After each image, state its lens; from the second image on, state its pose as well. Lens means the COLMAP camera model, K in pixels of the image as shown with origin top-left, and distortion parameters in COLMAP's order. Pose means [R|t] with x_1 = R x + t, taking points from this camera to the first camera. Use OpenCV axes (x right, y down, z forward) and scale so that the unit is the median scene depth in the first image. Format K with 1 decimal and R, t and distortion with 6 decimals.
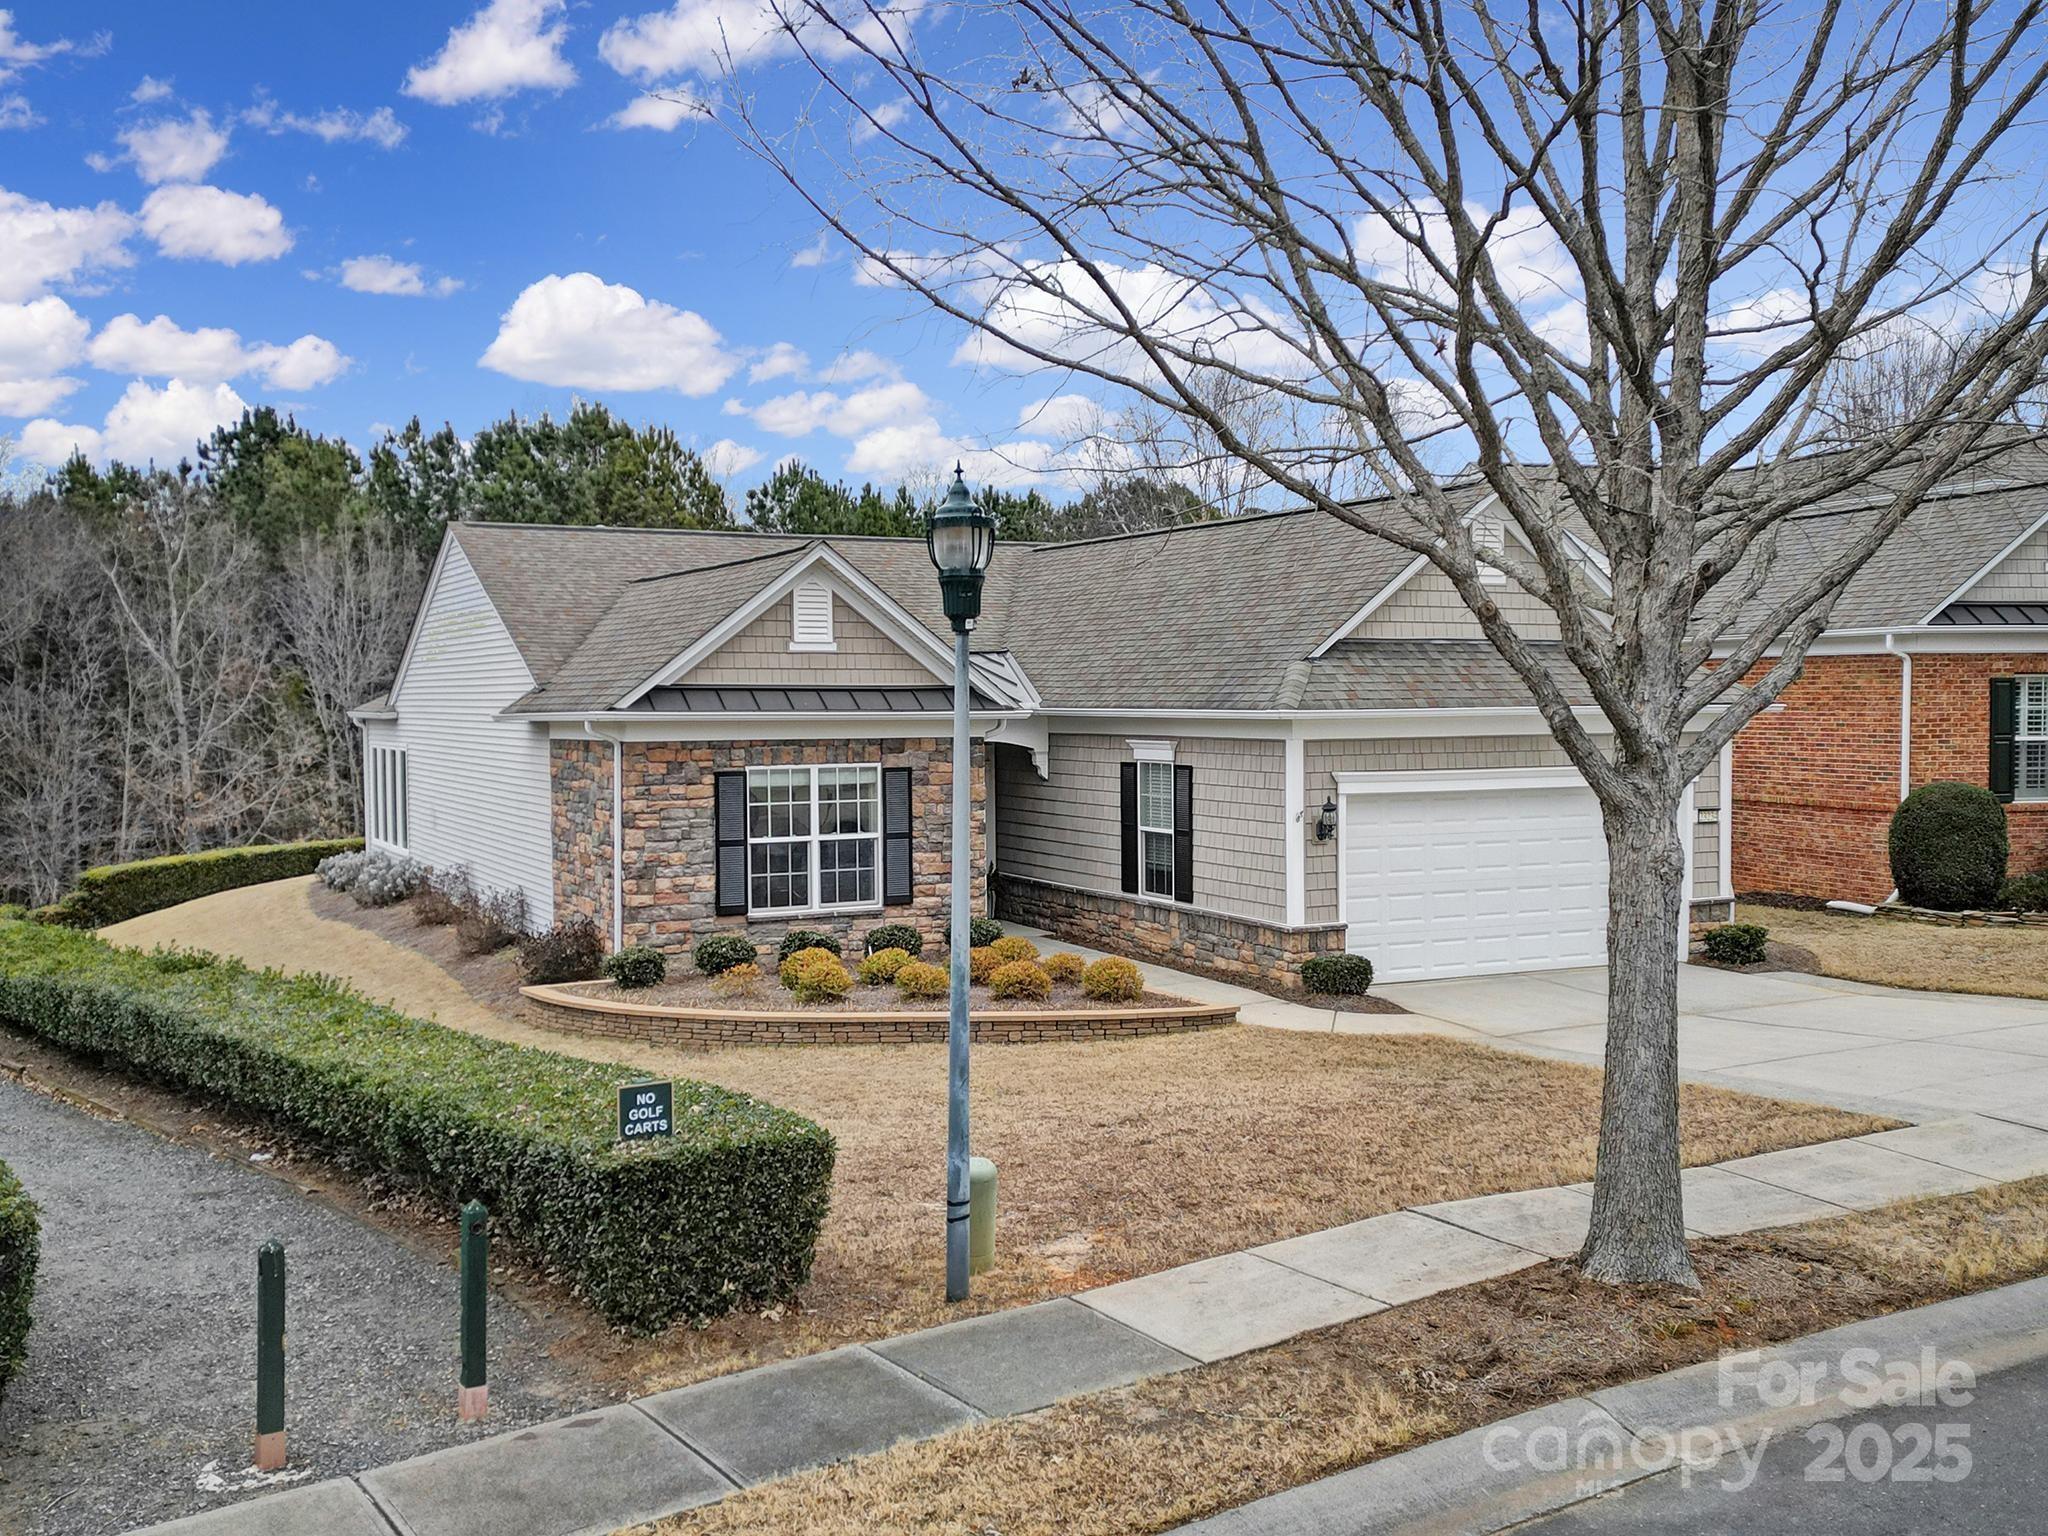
lens RADIAL K [[1953.3, 0, 1024.0], [0, 1953.3, 768.0], [0, 0, 1]] dist [0.136259, -0.250179]
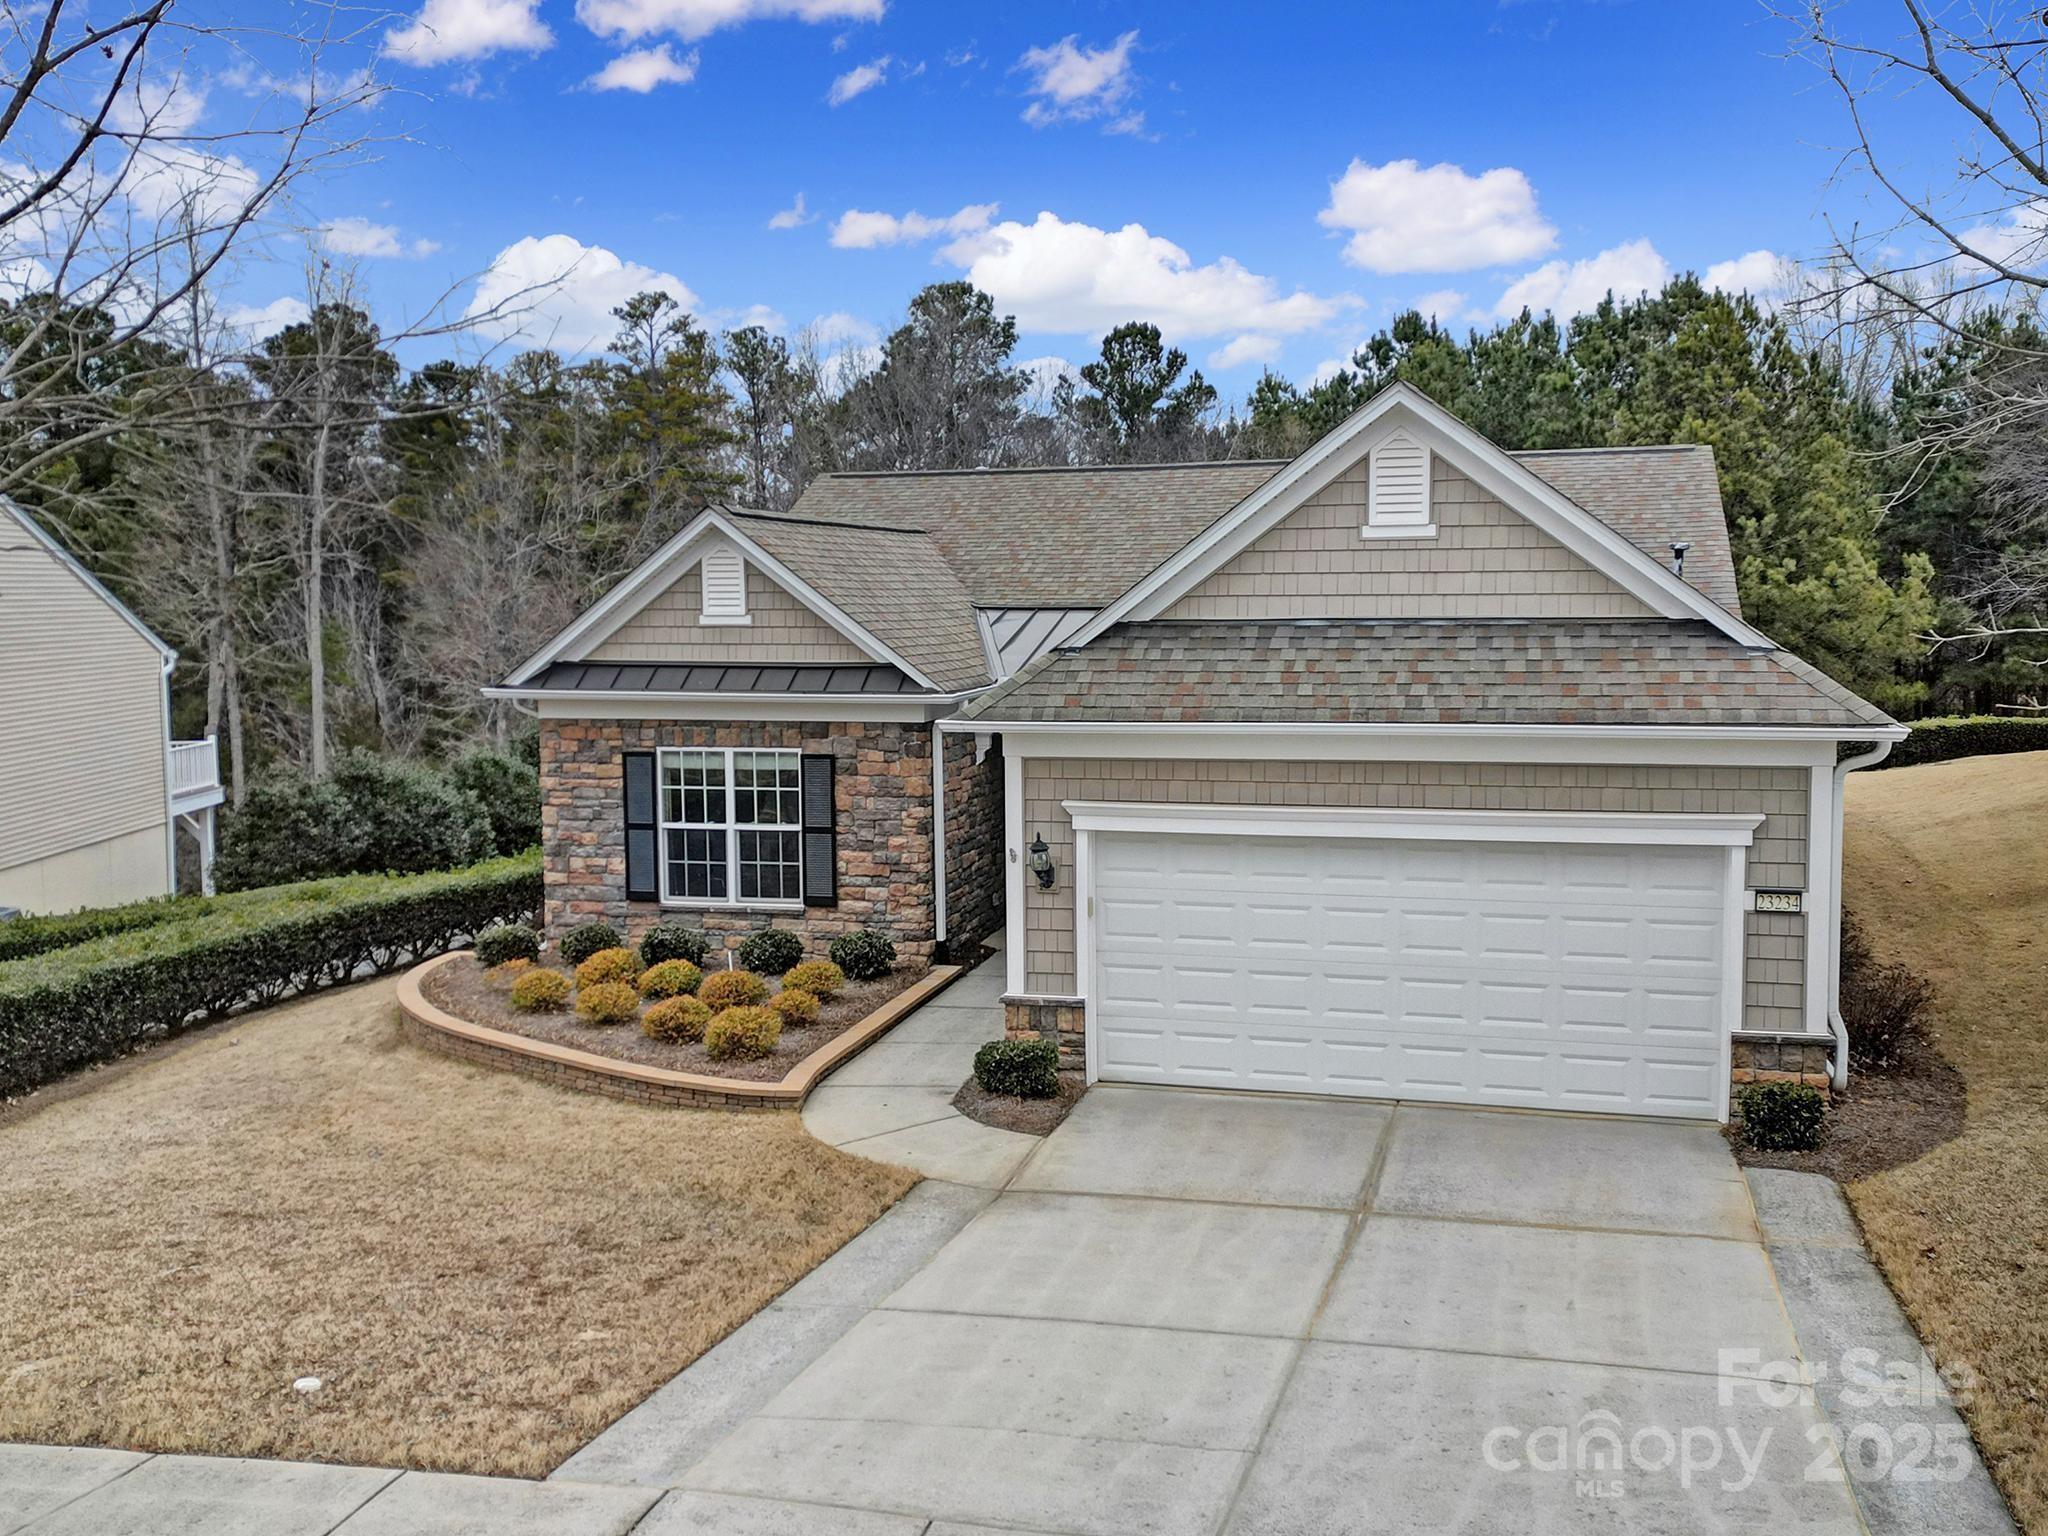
lens RADIAL K [[1953.3, 0, 1024.0], [0, 1953.3, 768.0], [0, 0, 1]] dist [0.136259, -0.250179]
pose [[0.746665, 0.061164, -0.662382, 0.623423], [-0.019305, 0.997337, 0.070331, -0.061153], [0.664920, -0.039727, 0.745857, 0.410295]]
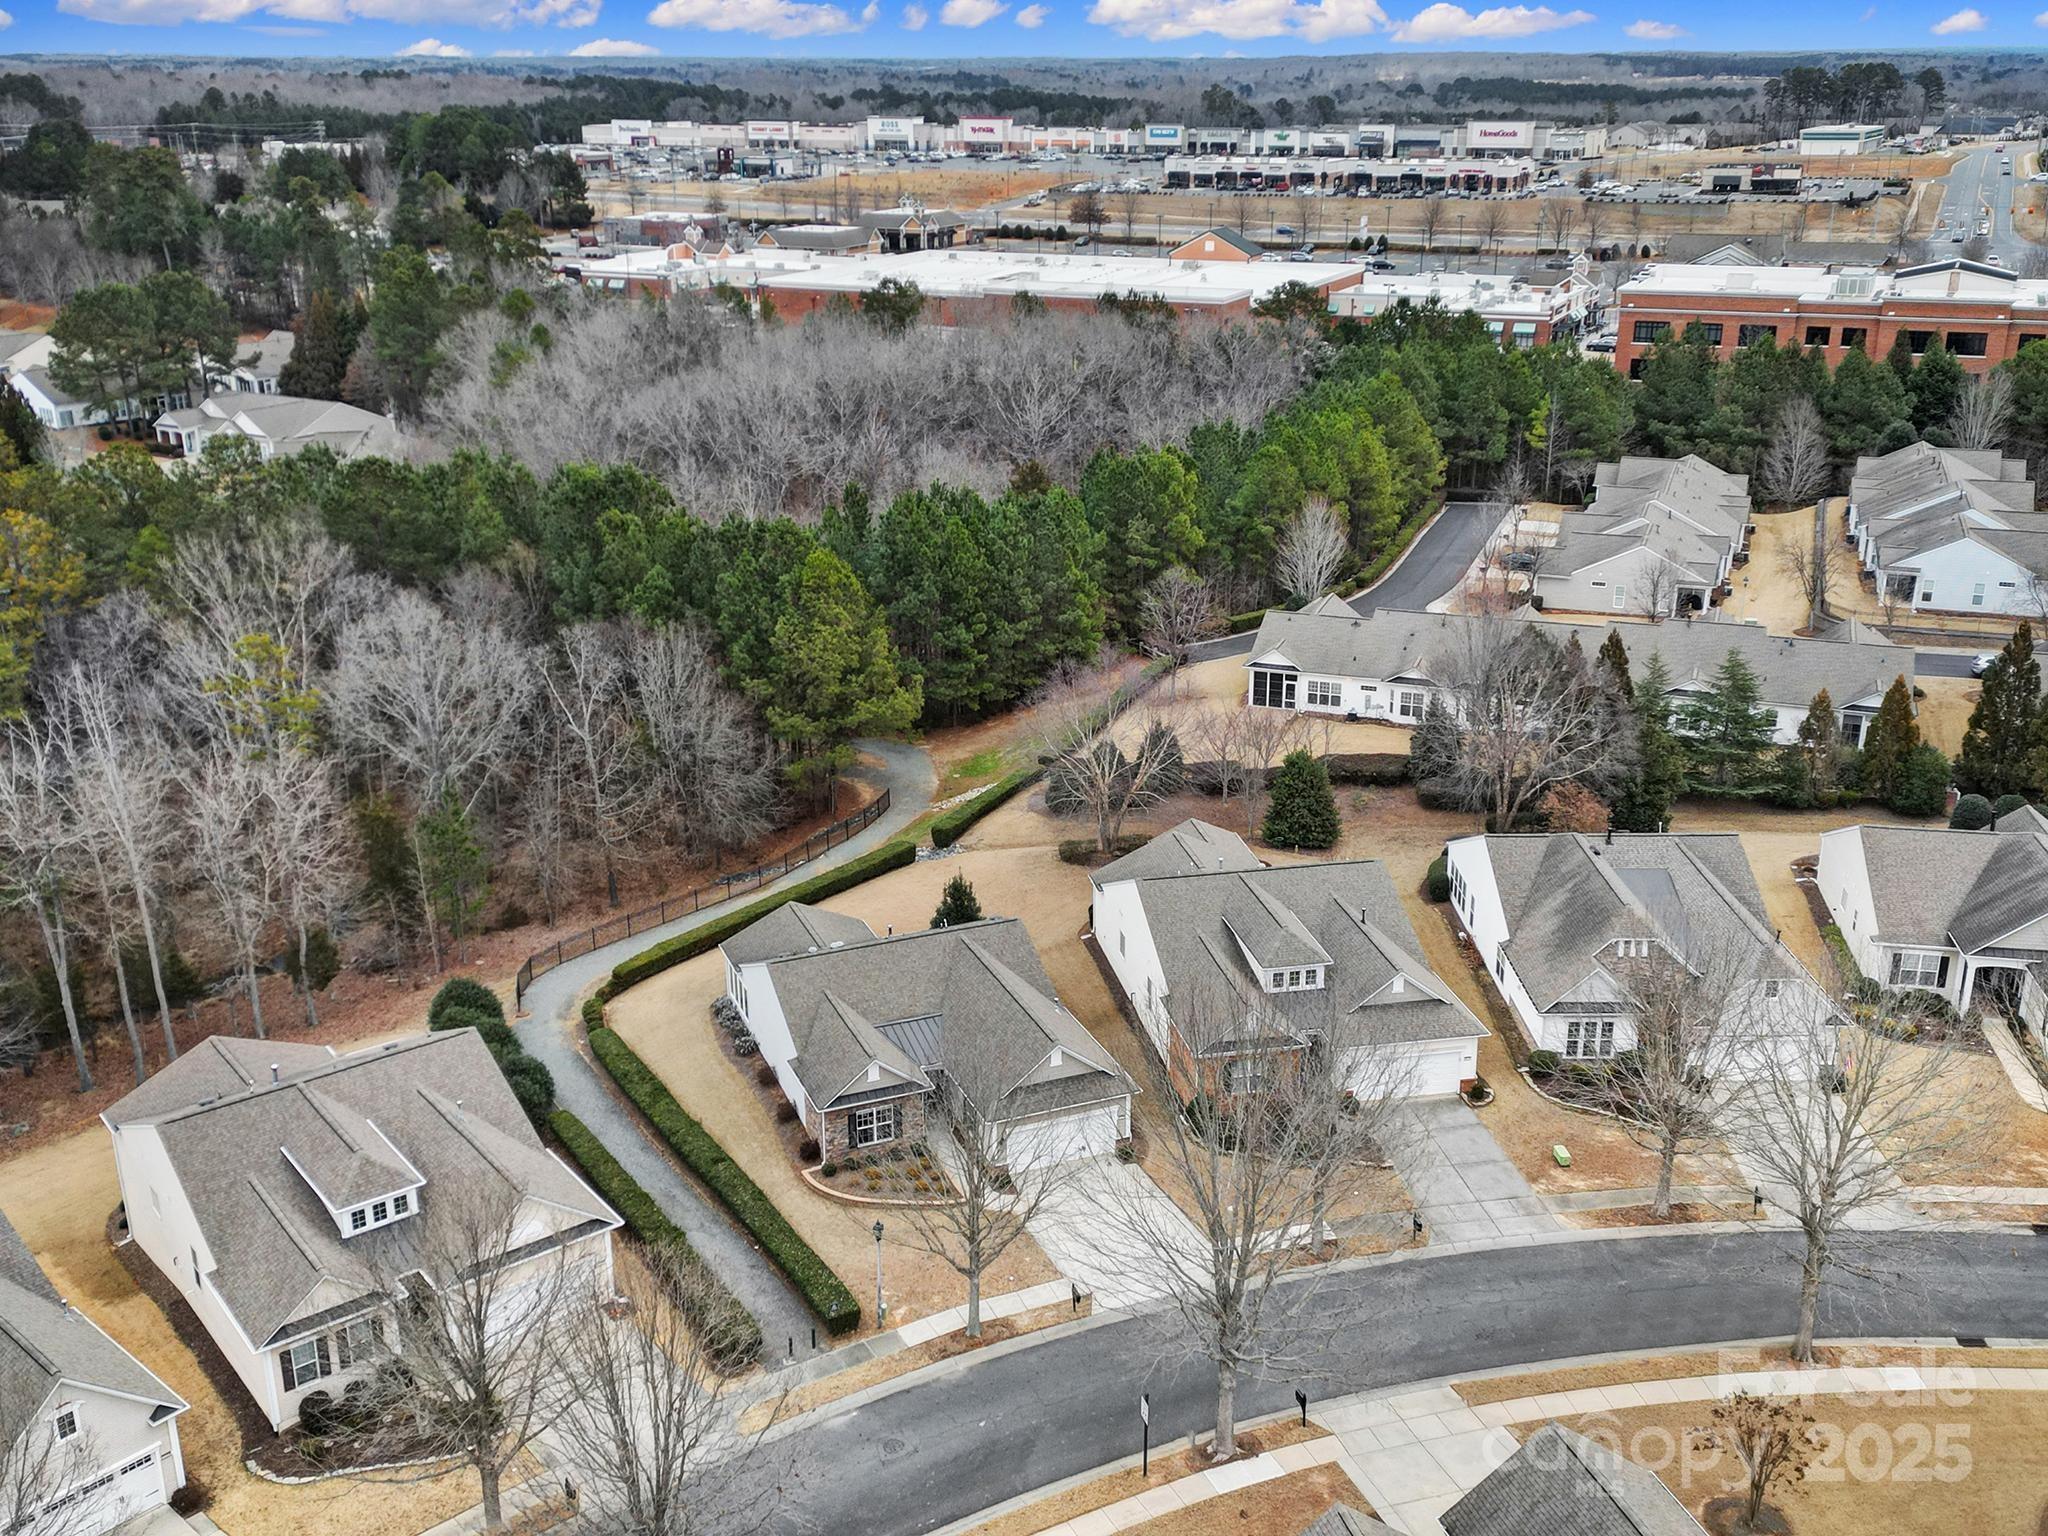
lens RADIAL K [[1941.4, 0, 1021.4], [0, 1941.4, 792.4], [0, 0, 1]] dist [0.144006, -0.237721]
pose [[0.996085, 0.027428, -0.084034, 0.480252], [0.000506, 0.948861, 0.315693, -1.790589], [0.088395, -0.314500, 0.945133, -2.363013]]
